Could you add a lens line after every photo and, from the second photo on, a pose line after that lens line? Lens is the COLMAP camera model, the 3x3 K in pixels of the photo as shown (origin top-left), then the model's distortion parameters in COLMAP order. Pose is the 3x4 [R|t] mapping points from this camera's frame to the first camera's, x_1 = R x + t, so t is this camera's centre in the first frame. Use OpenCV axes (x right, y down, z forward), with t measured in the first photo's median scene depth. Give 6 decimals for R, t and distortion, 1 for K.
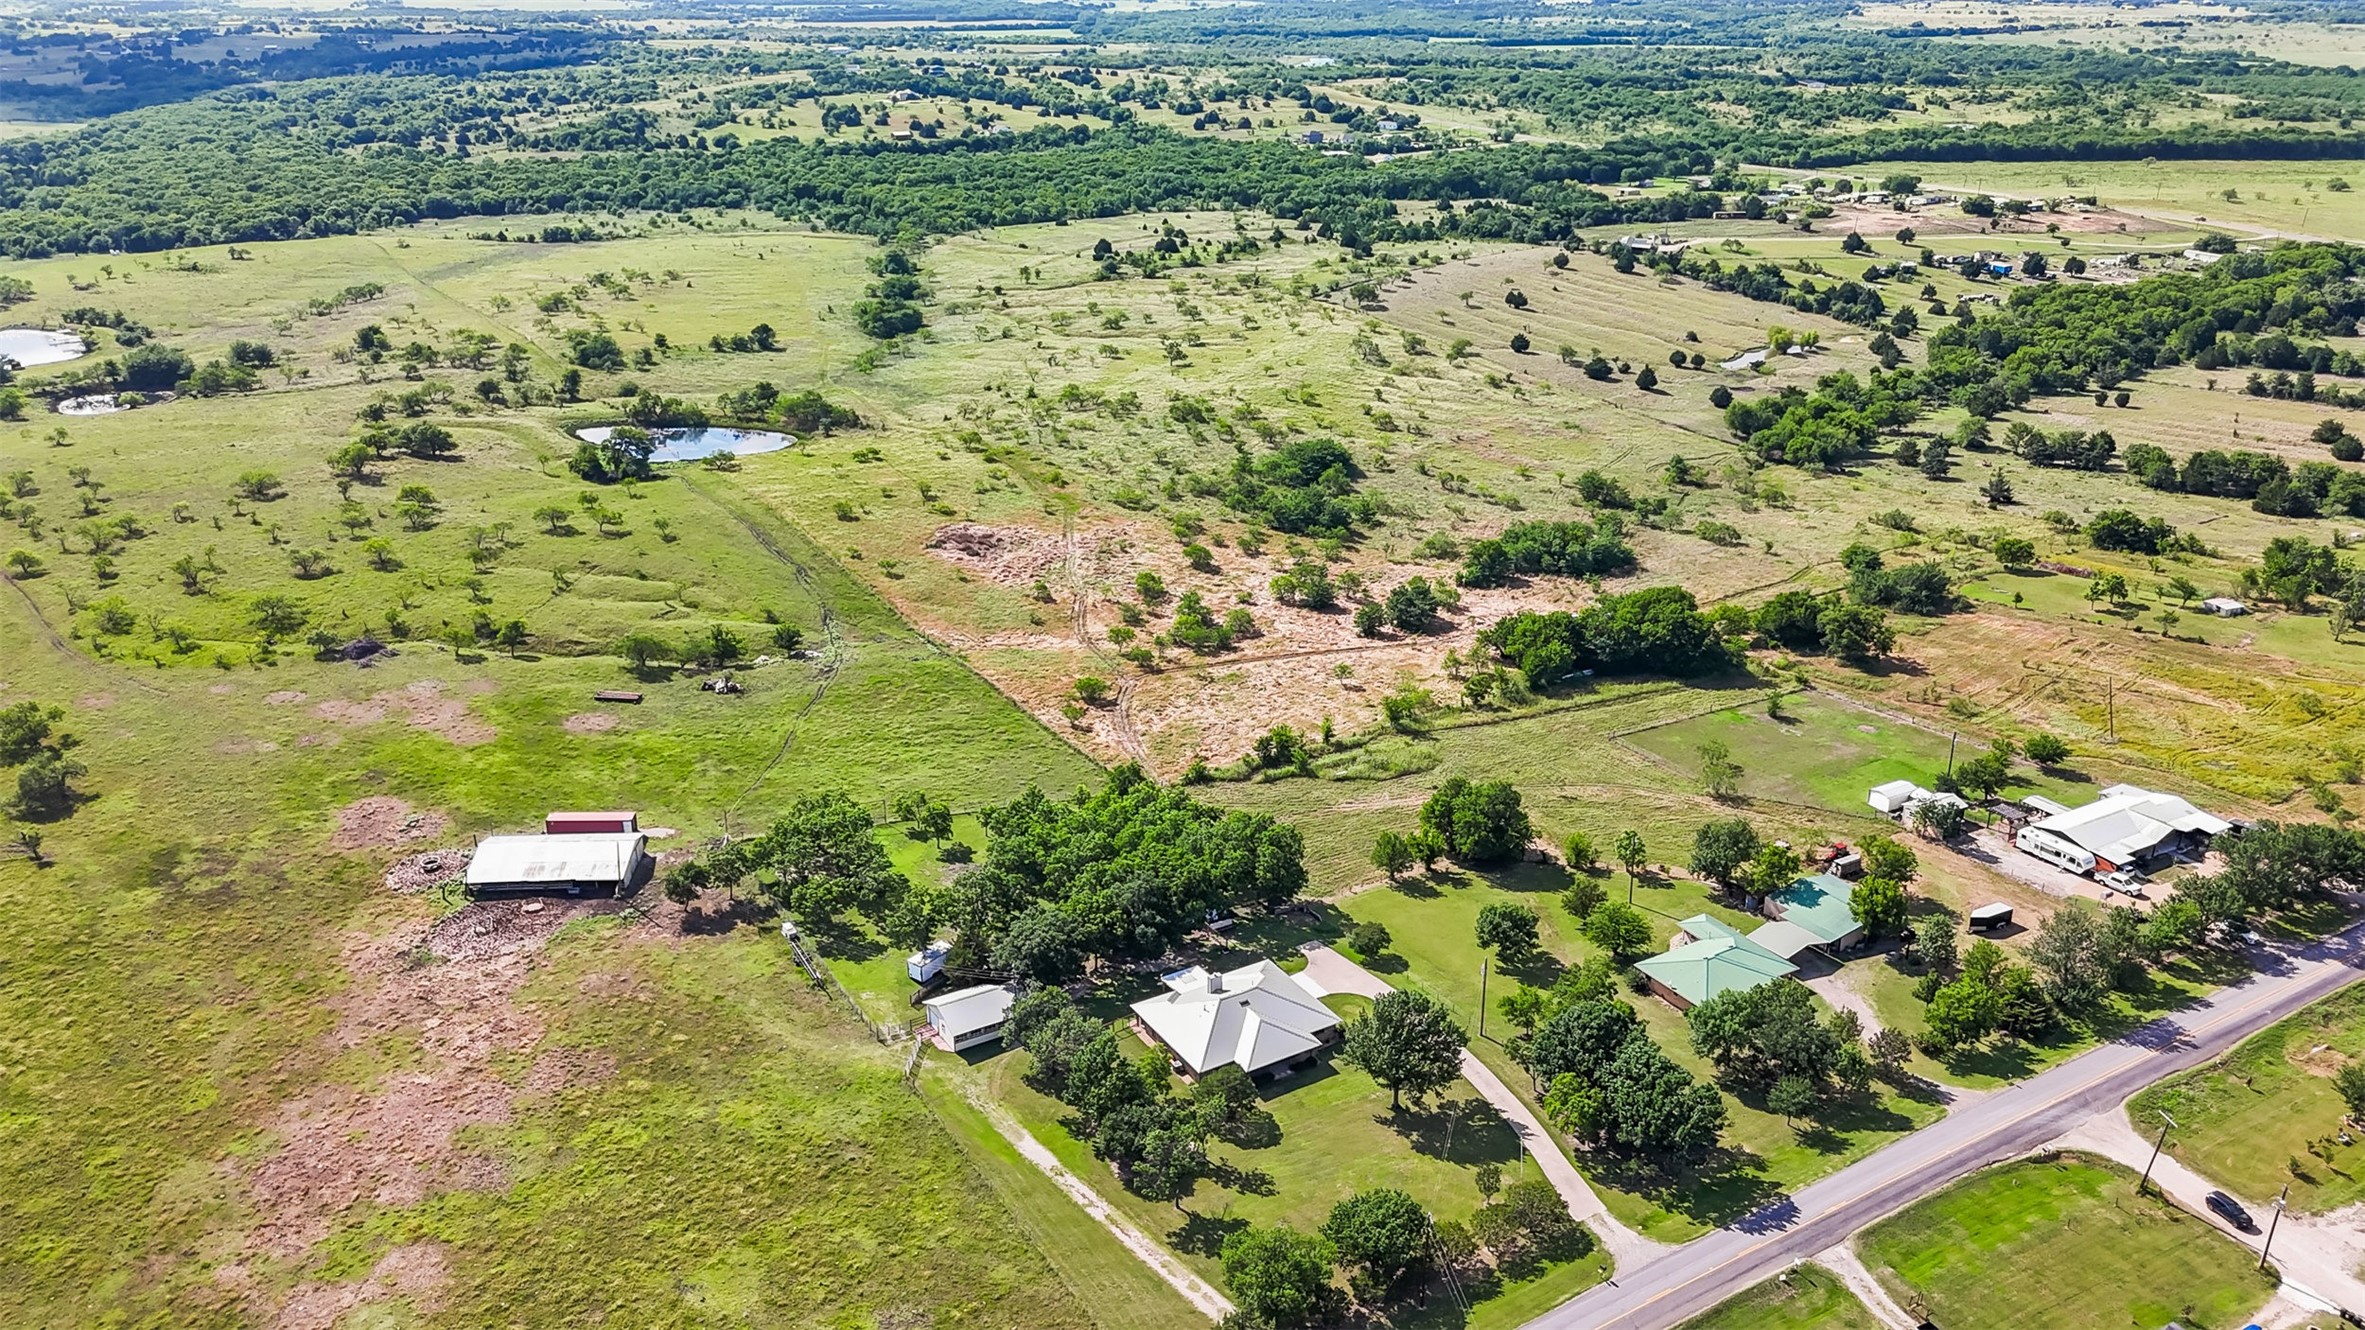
lens RADIAL K [[1788.9, 0, 1182.5], [0, 1788.9, 665.0], [0, 0, 1]] dist [0.058160, -0.044730]
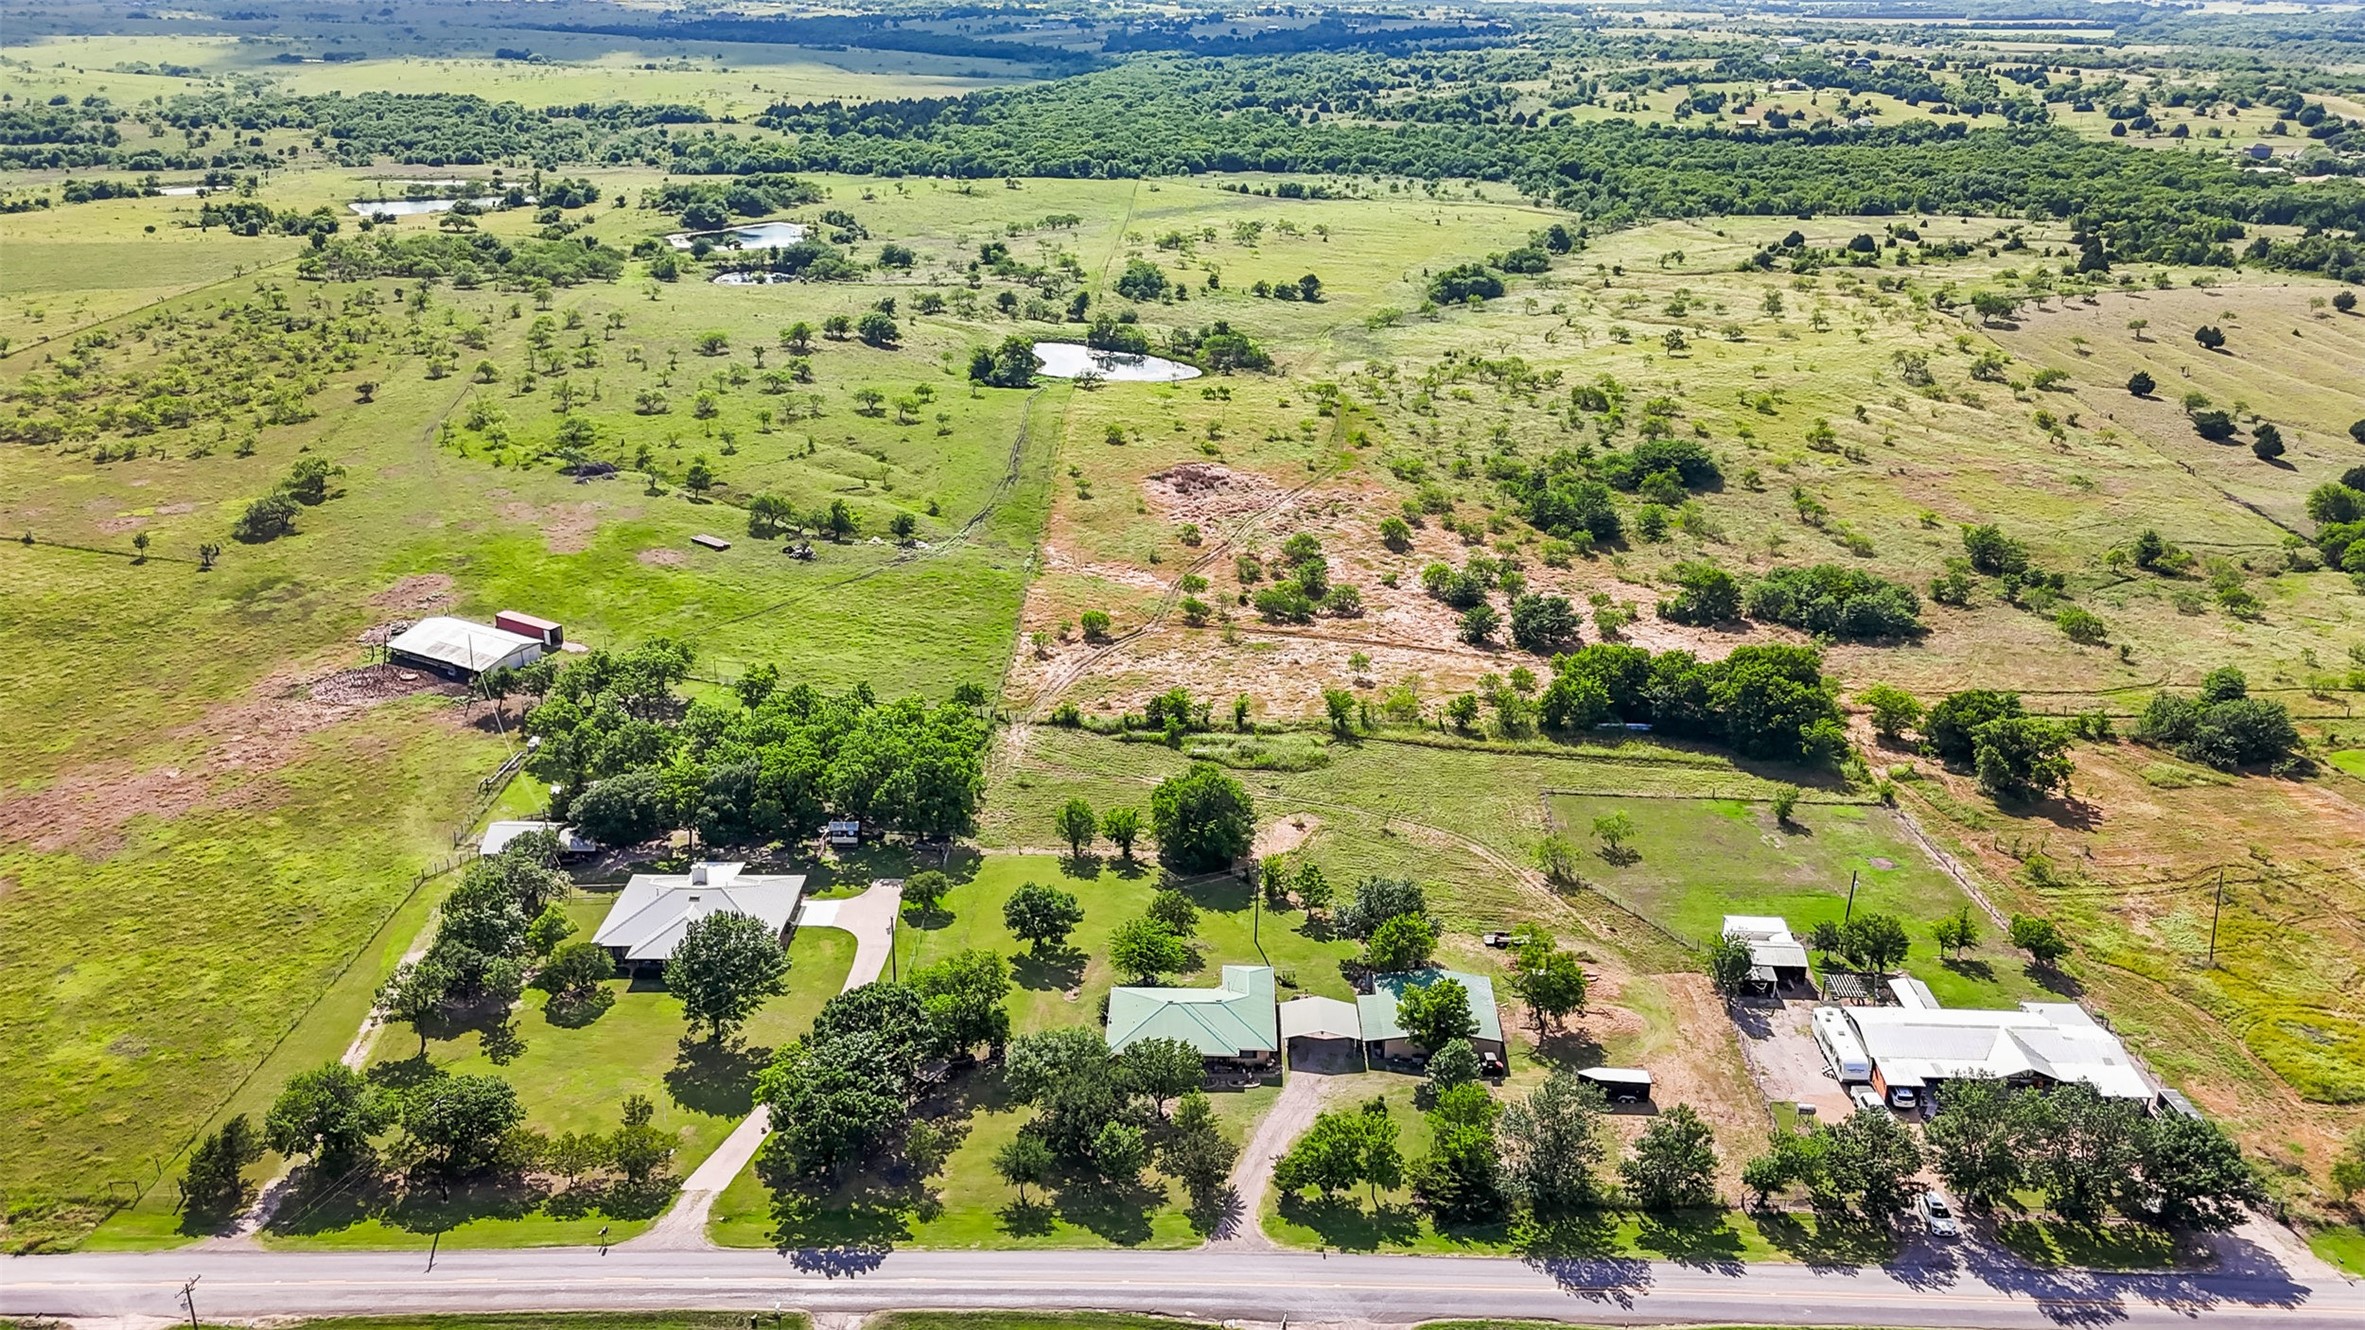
lens RADIAL K [[1811.6, 0, 1185.2], [0, 1811.6, 668.2], [0, 0, 1]] dist [0.060538, -0.051366]
pose [[0.847442, 0.203152, -0.490481, 0.256746], [-0.205595, 0.977380, 0.049599, -0.011382], [0.489462, 0.058808, 0.870039, 0.102871]]
